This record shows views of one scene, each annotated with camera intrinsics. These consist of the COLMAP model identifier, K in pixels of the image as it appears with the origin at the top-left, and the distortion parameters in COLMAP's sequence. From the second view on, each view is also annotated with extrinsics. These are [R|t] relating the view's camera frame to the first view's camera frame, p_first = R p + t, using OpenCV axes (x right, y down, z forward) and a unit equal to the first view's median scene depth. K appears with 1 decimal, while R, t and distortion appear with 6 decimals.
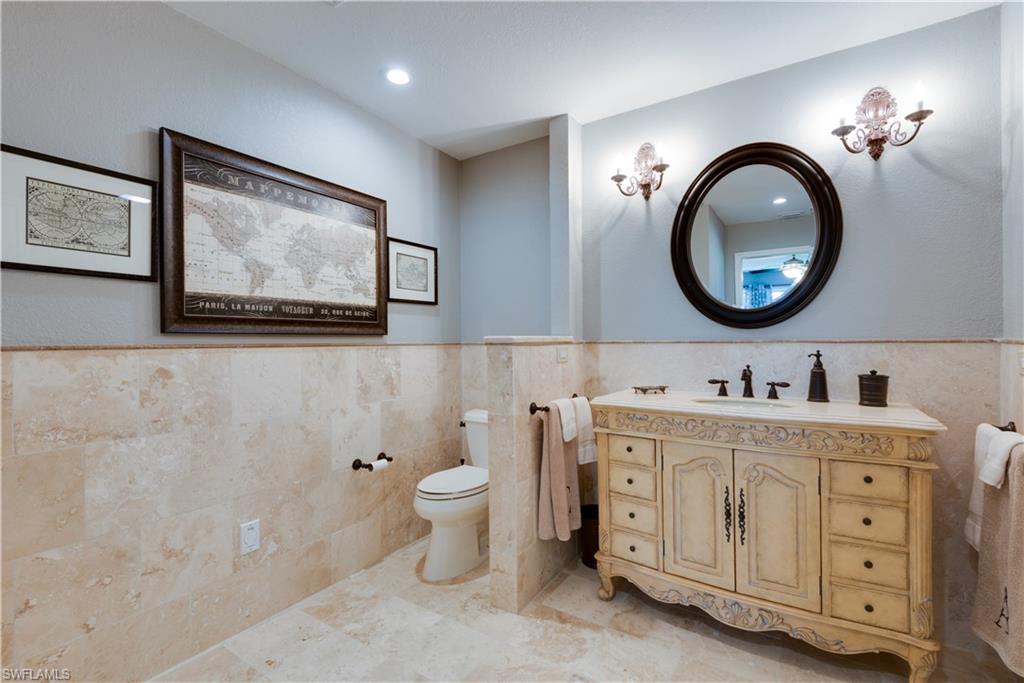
lens RADIAL K [[463.5, 0, 509.7], [0, 463.5, 340.3], [0, 0, 1]] dist [0.003766, -0.000030]
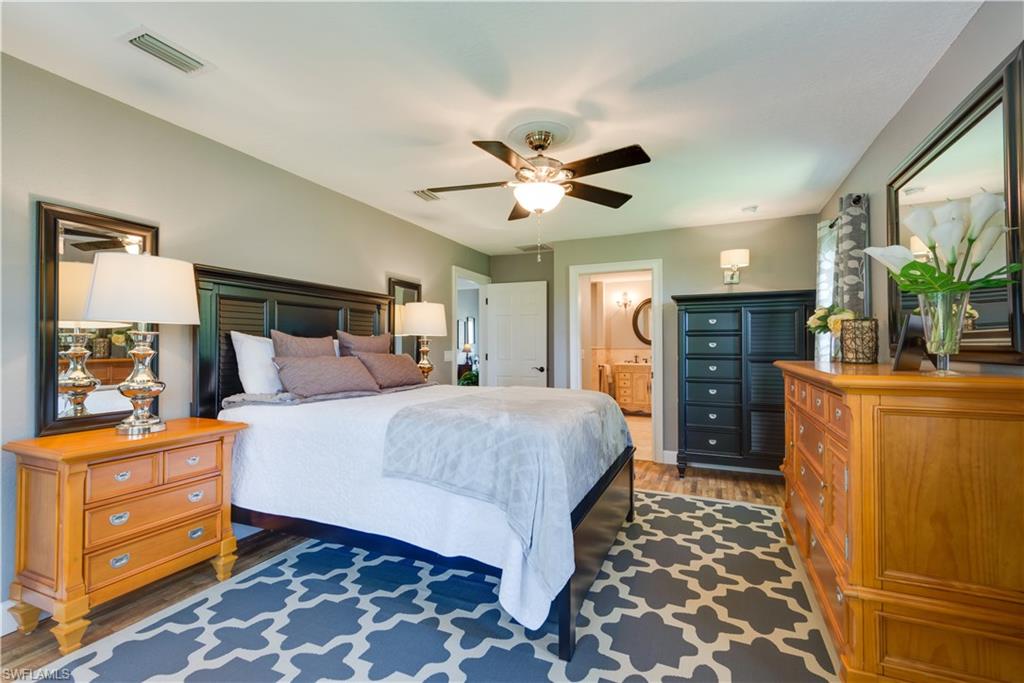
lens RADIAL K [[463.5, 0, 511.9], [0, 463.5, 340.2], [0, 0, 1]] dist [0.003766, -0.000030]
pose [[0.985938, 0.008604, 0.166890, -1.457447], [-0.006570, 0.999897, -0.012736, -0.014524], [-0.166983, 0.011460, 0.985893, -2.967381]]
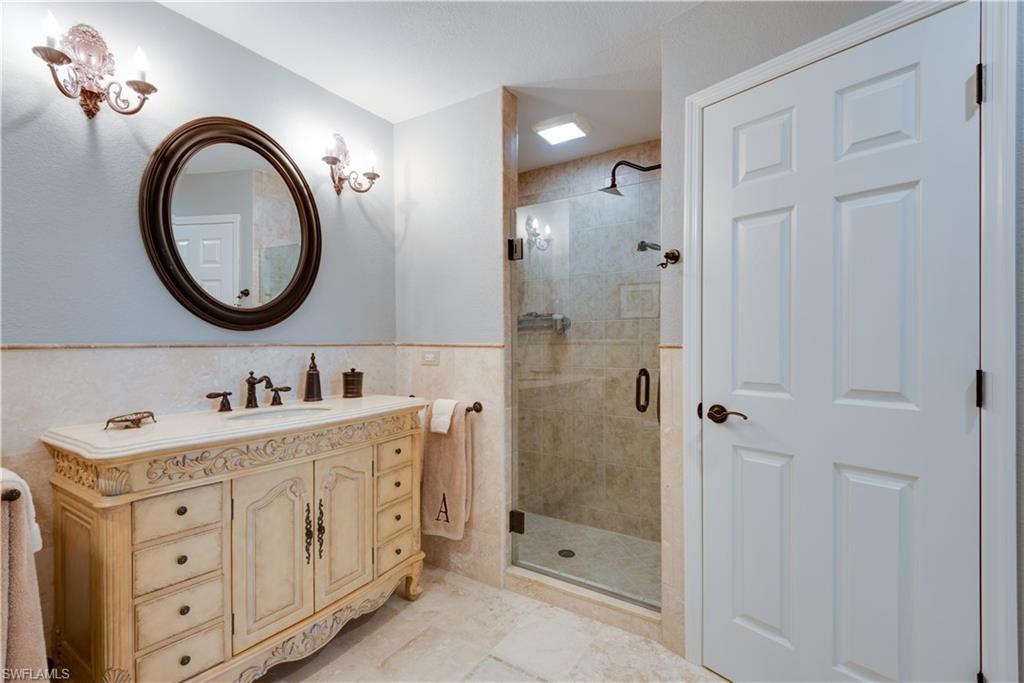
lens RADIAL K [[463.5, 0, 510.3], [0, 463.5, 343.2], [0, 0, 1]] dist [0.003766, -0.000030]
pose [[-0.009121, 0.003147, 0.999953, -0.419102], [0.007453, 0.999967, -0.003079, 0.005637], [-0.999931, 0.007425, -0.009144, 0.572016]]
